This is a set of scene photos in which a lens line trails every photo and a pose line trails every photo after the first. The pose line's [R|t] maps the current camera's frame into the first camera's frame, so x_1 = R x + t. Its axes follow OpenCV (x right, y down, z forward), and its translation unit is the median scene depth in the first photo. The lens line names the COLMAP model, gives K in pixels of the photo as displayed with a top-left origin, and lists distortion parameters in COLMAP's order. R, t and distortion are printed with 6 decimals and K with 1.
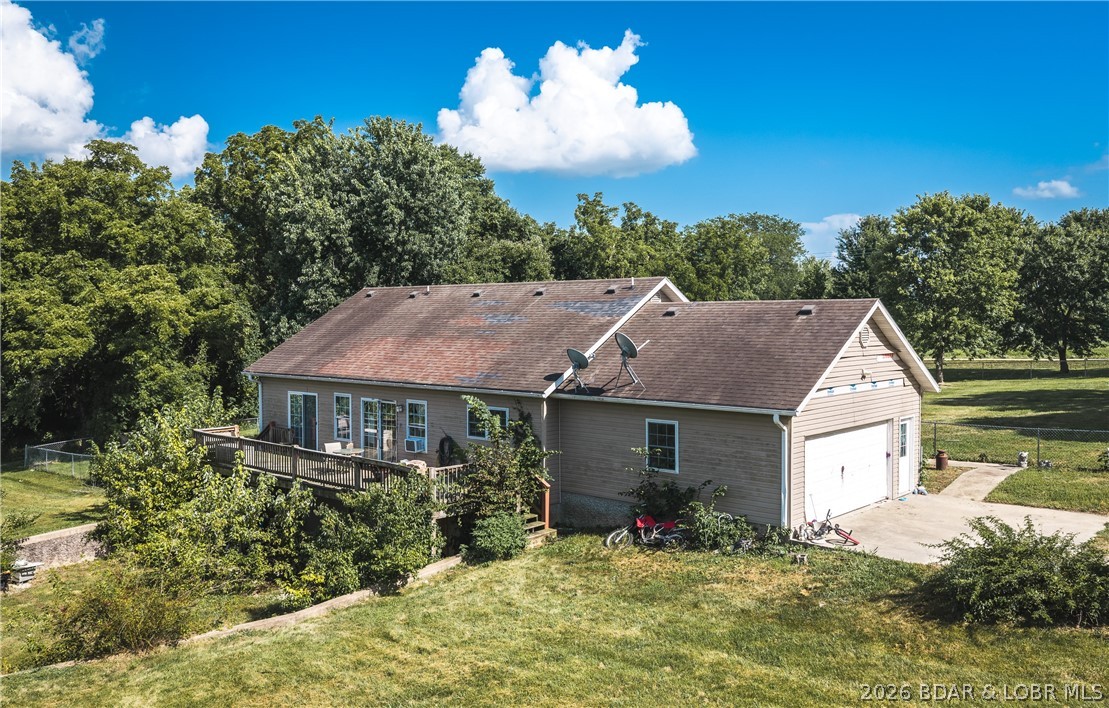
lens RADIAL K [[931.7, 0, 556.2], [0, 931.7, 356.2], [0, 0, 1]] dist [0.013518, -0.011086]
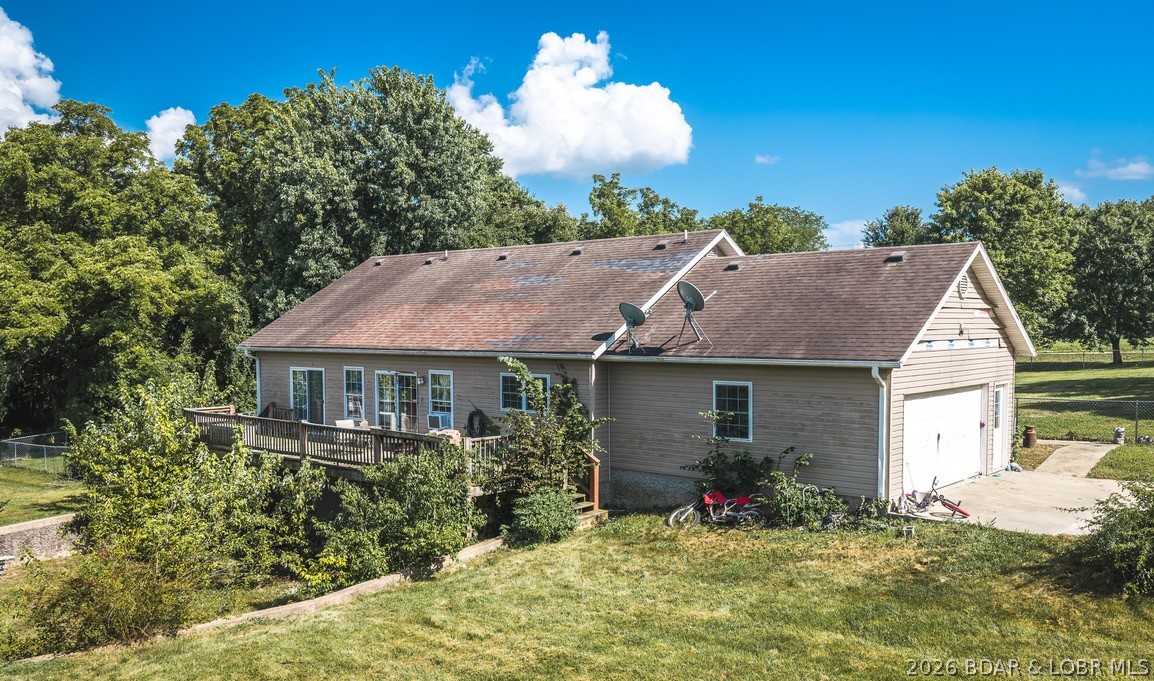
lens RADIAL K [[973.4, 0, 576.3], [0, 973.4, 395.1], [0, 0, 1]] dist [0.012381, -0.013811]
pose [[0.999715, -0.002116, 0.023773, -0.047147], [0.001464, 0.999622, 0.027436, 0.049408], [-0.023822, -0.027394, 0.999341, 0.084859]]
